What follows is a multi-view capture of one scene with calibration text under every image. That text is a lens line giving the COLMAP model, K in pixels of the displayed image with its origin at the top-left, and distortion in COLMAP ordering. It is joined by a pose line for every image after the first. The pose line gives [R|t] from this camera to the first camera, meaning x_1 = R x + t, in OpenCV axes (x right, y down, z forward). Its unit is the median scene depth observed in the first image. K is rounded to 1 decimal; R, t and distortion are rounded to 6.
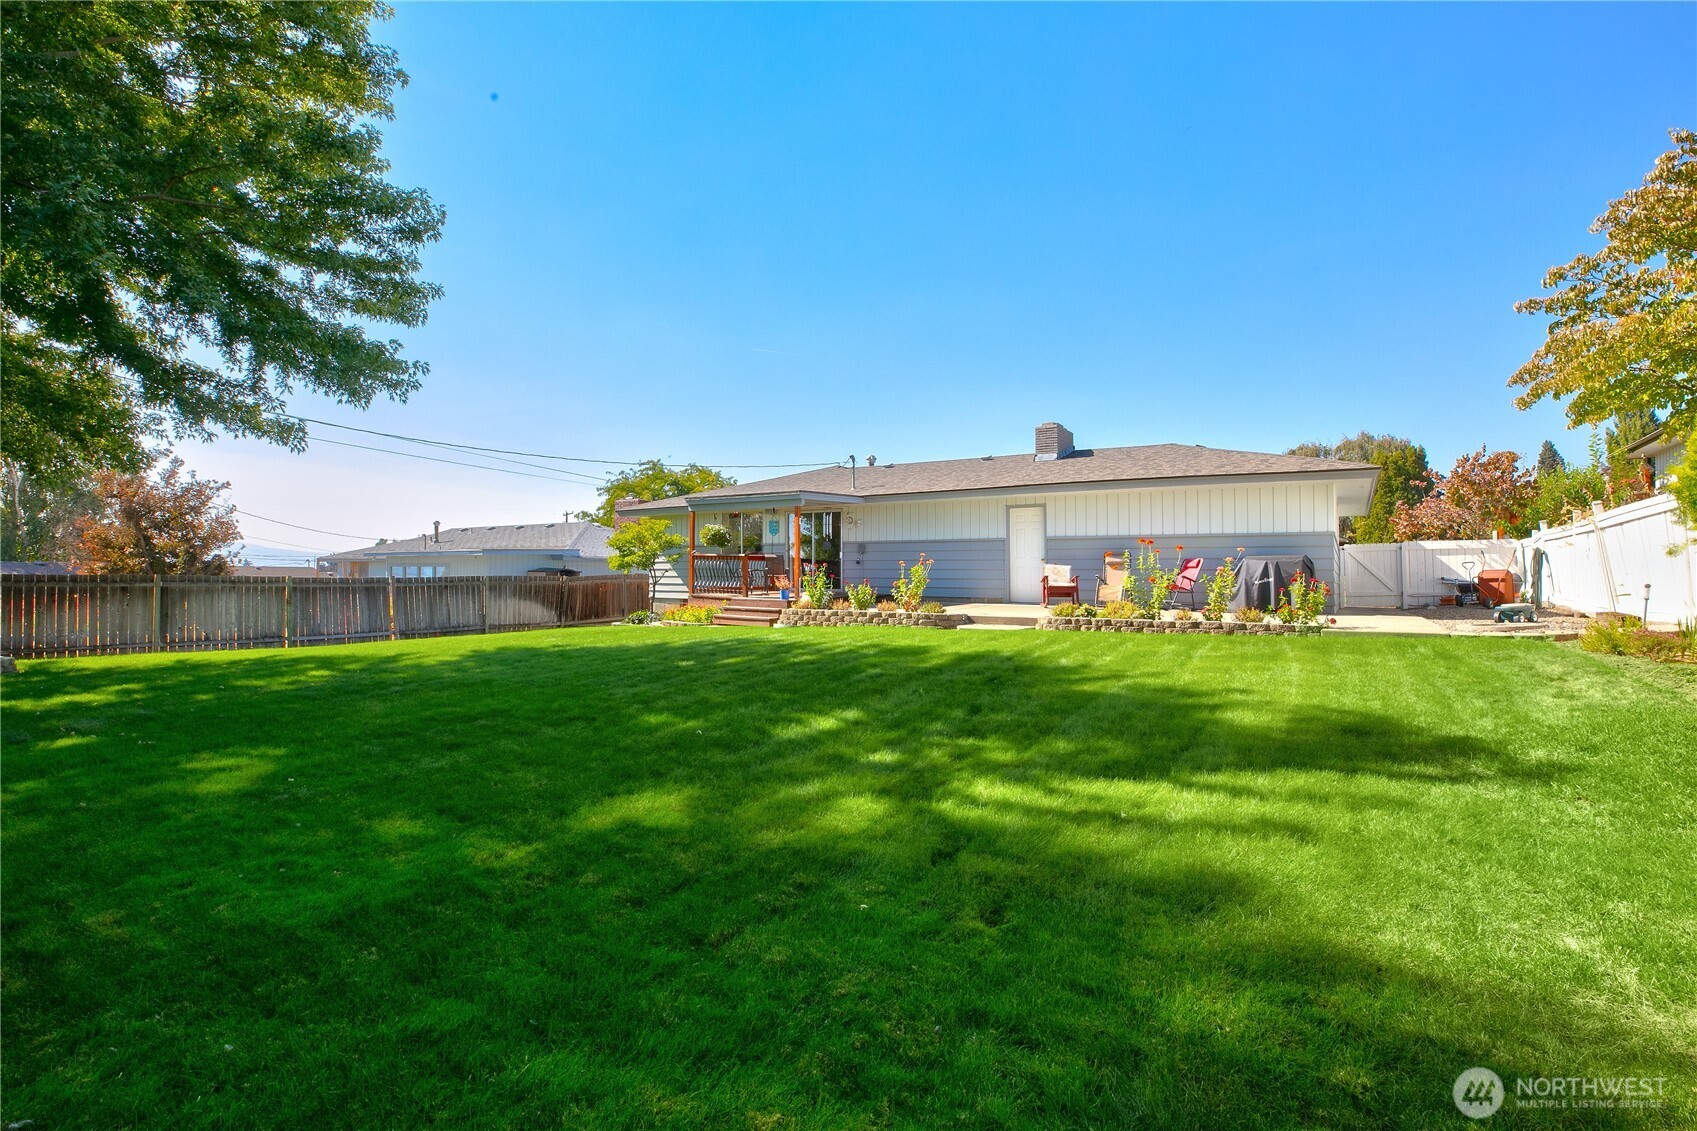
lens RADIAL K [[798.7, 0, 848.5], [0, 798.7, 565.5], [0, 0, 1]] dist [0.000444, -0.000278]
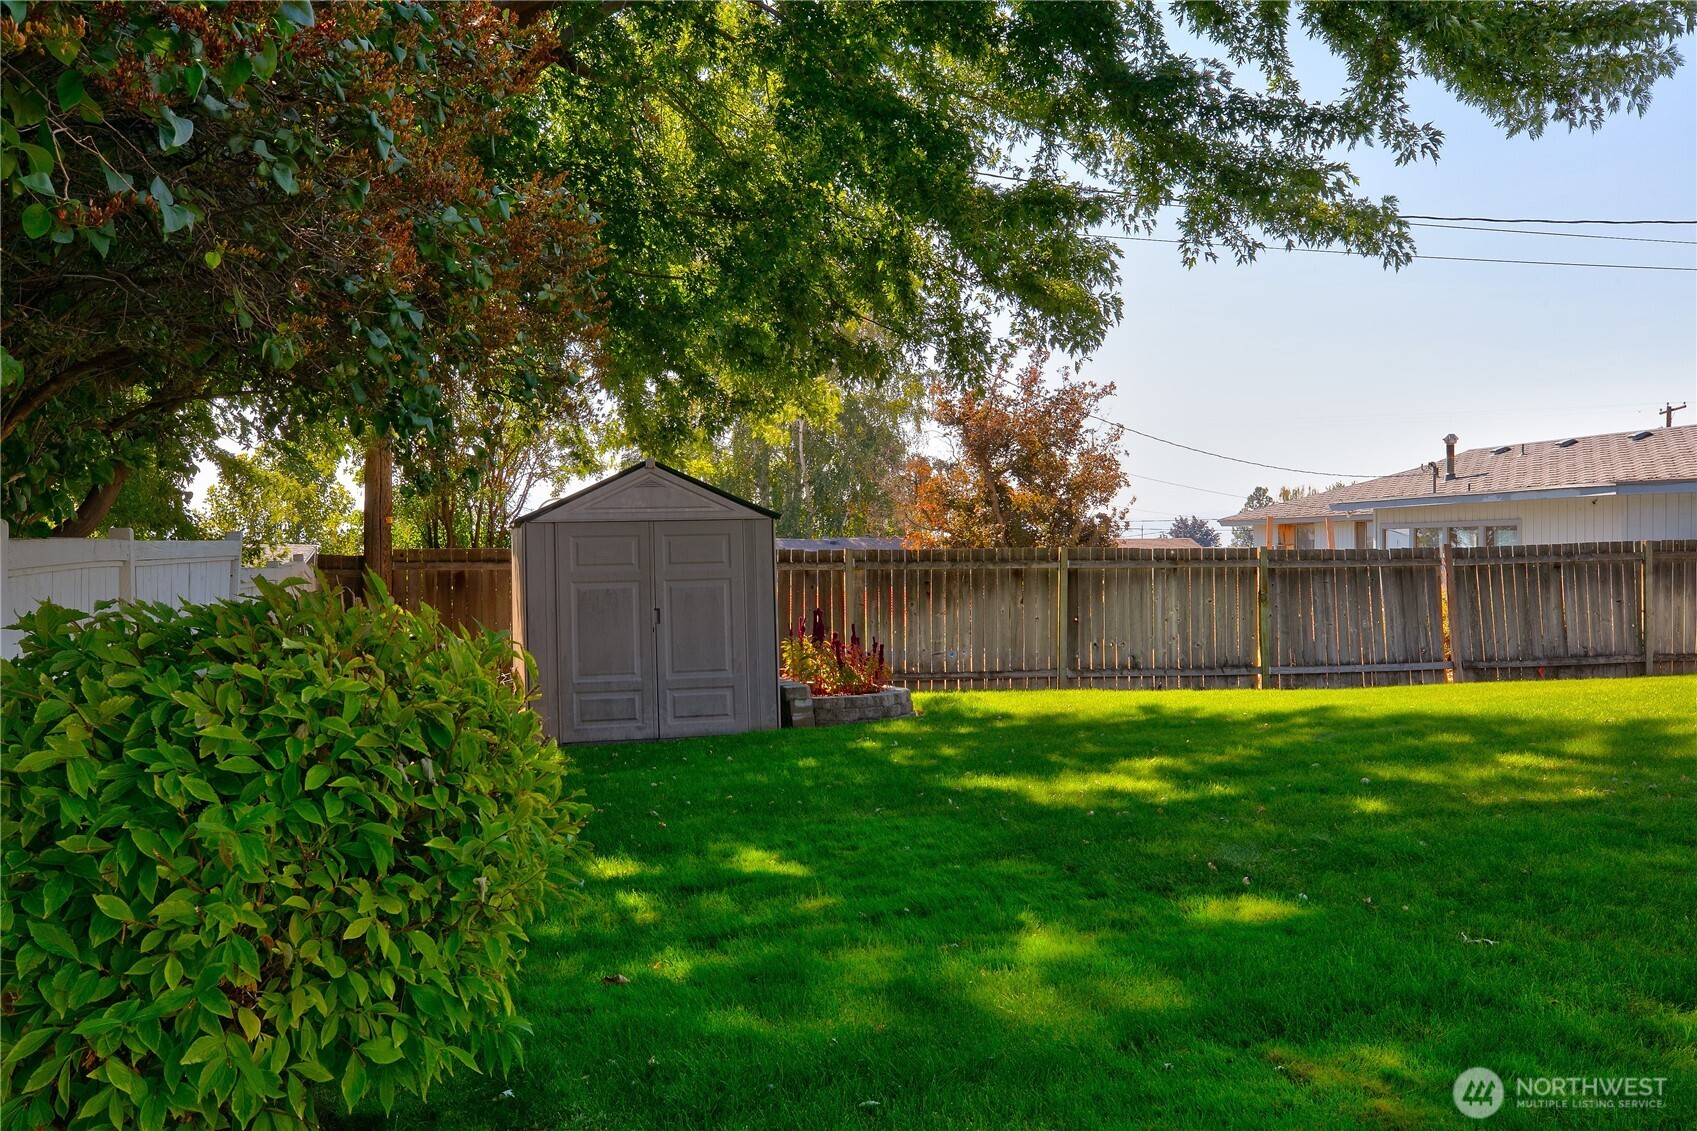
lens RADIAL K [[1657.1, 0, 848.5], [0, 1657.1, 565.5], [0, 0, 1]] dist [-0.004016, 0.007913]
pose [[0.722924, -0.009615, -0.690860, -0.155848], [0.023676, 0.999661, 0.010862, 0.006986], [0.690522, -0.024209, 0.722907, 0.056673]]
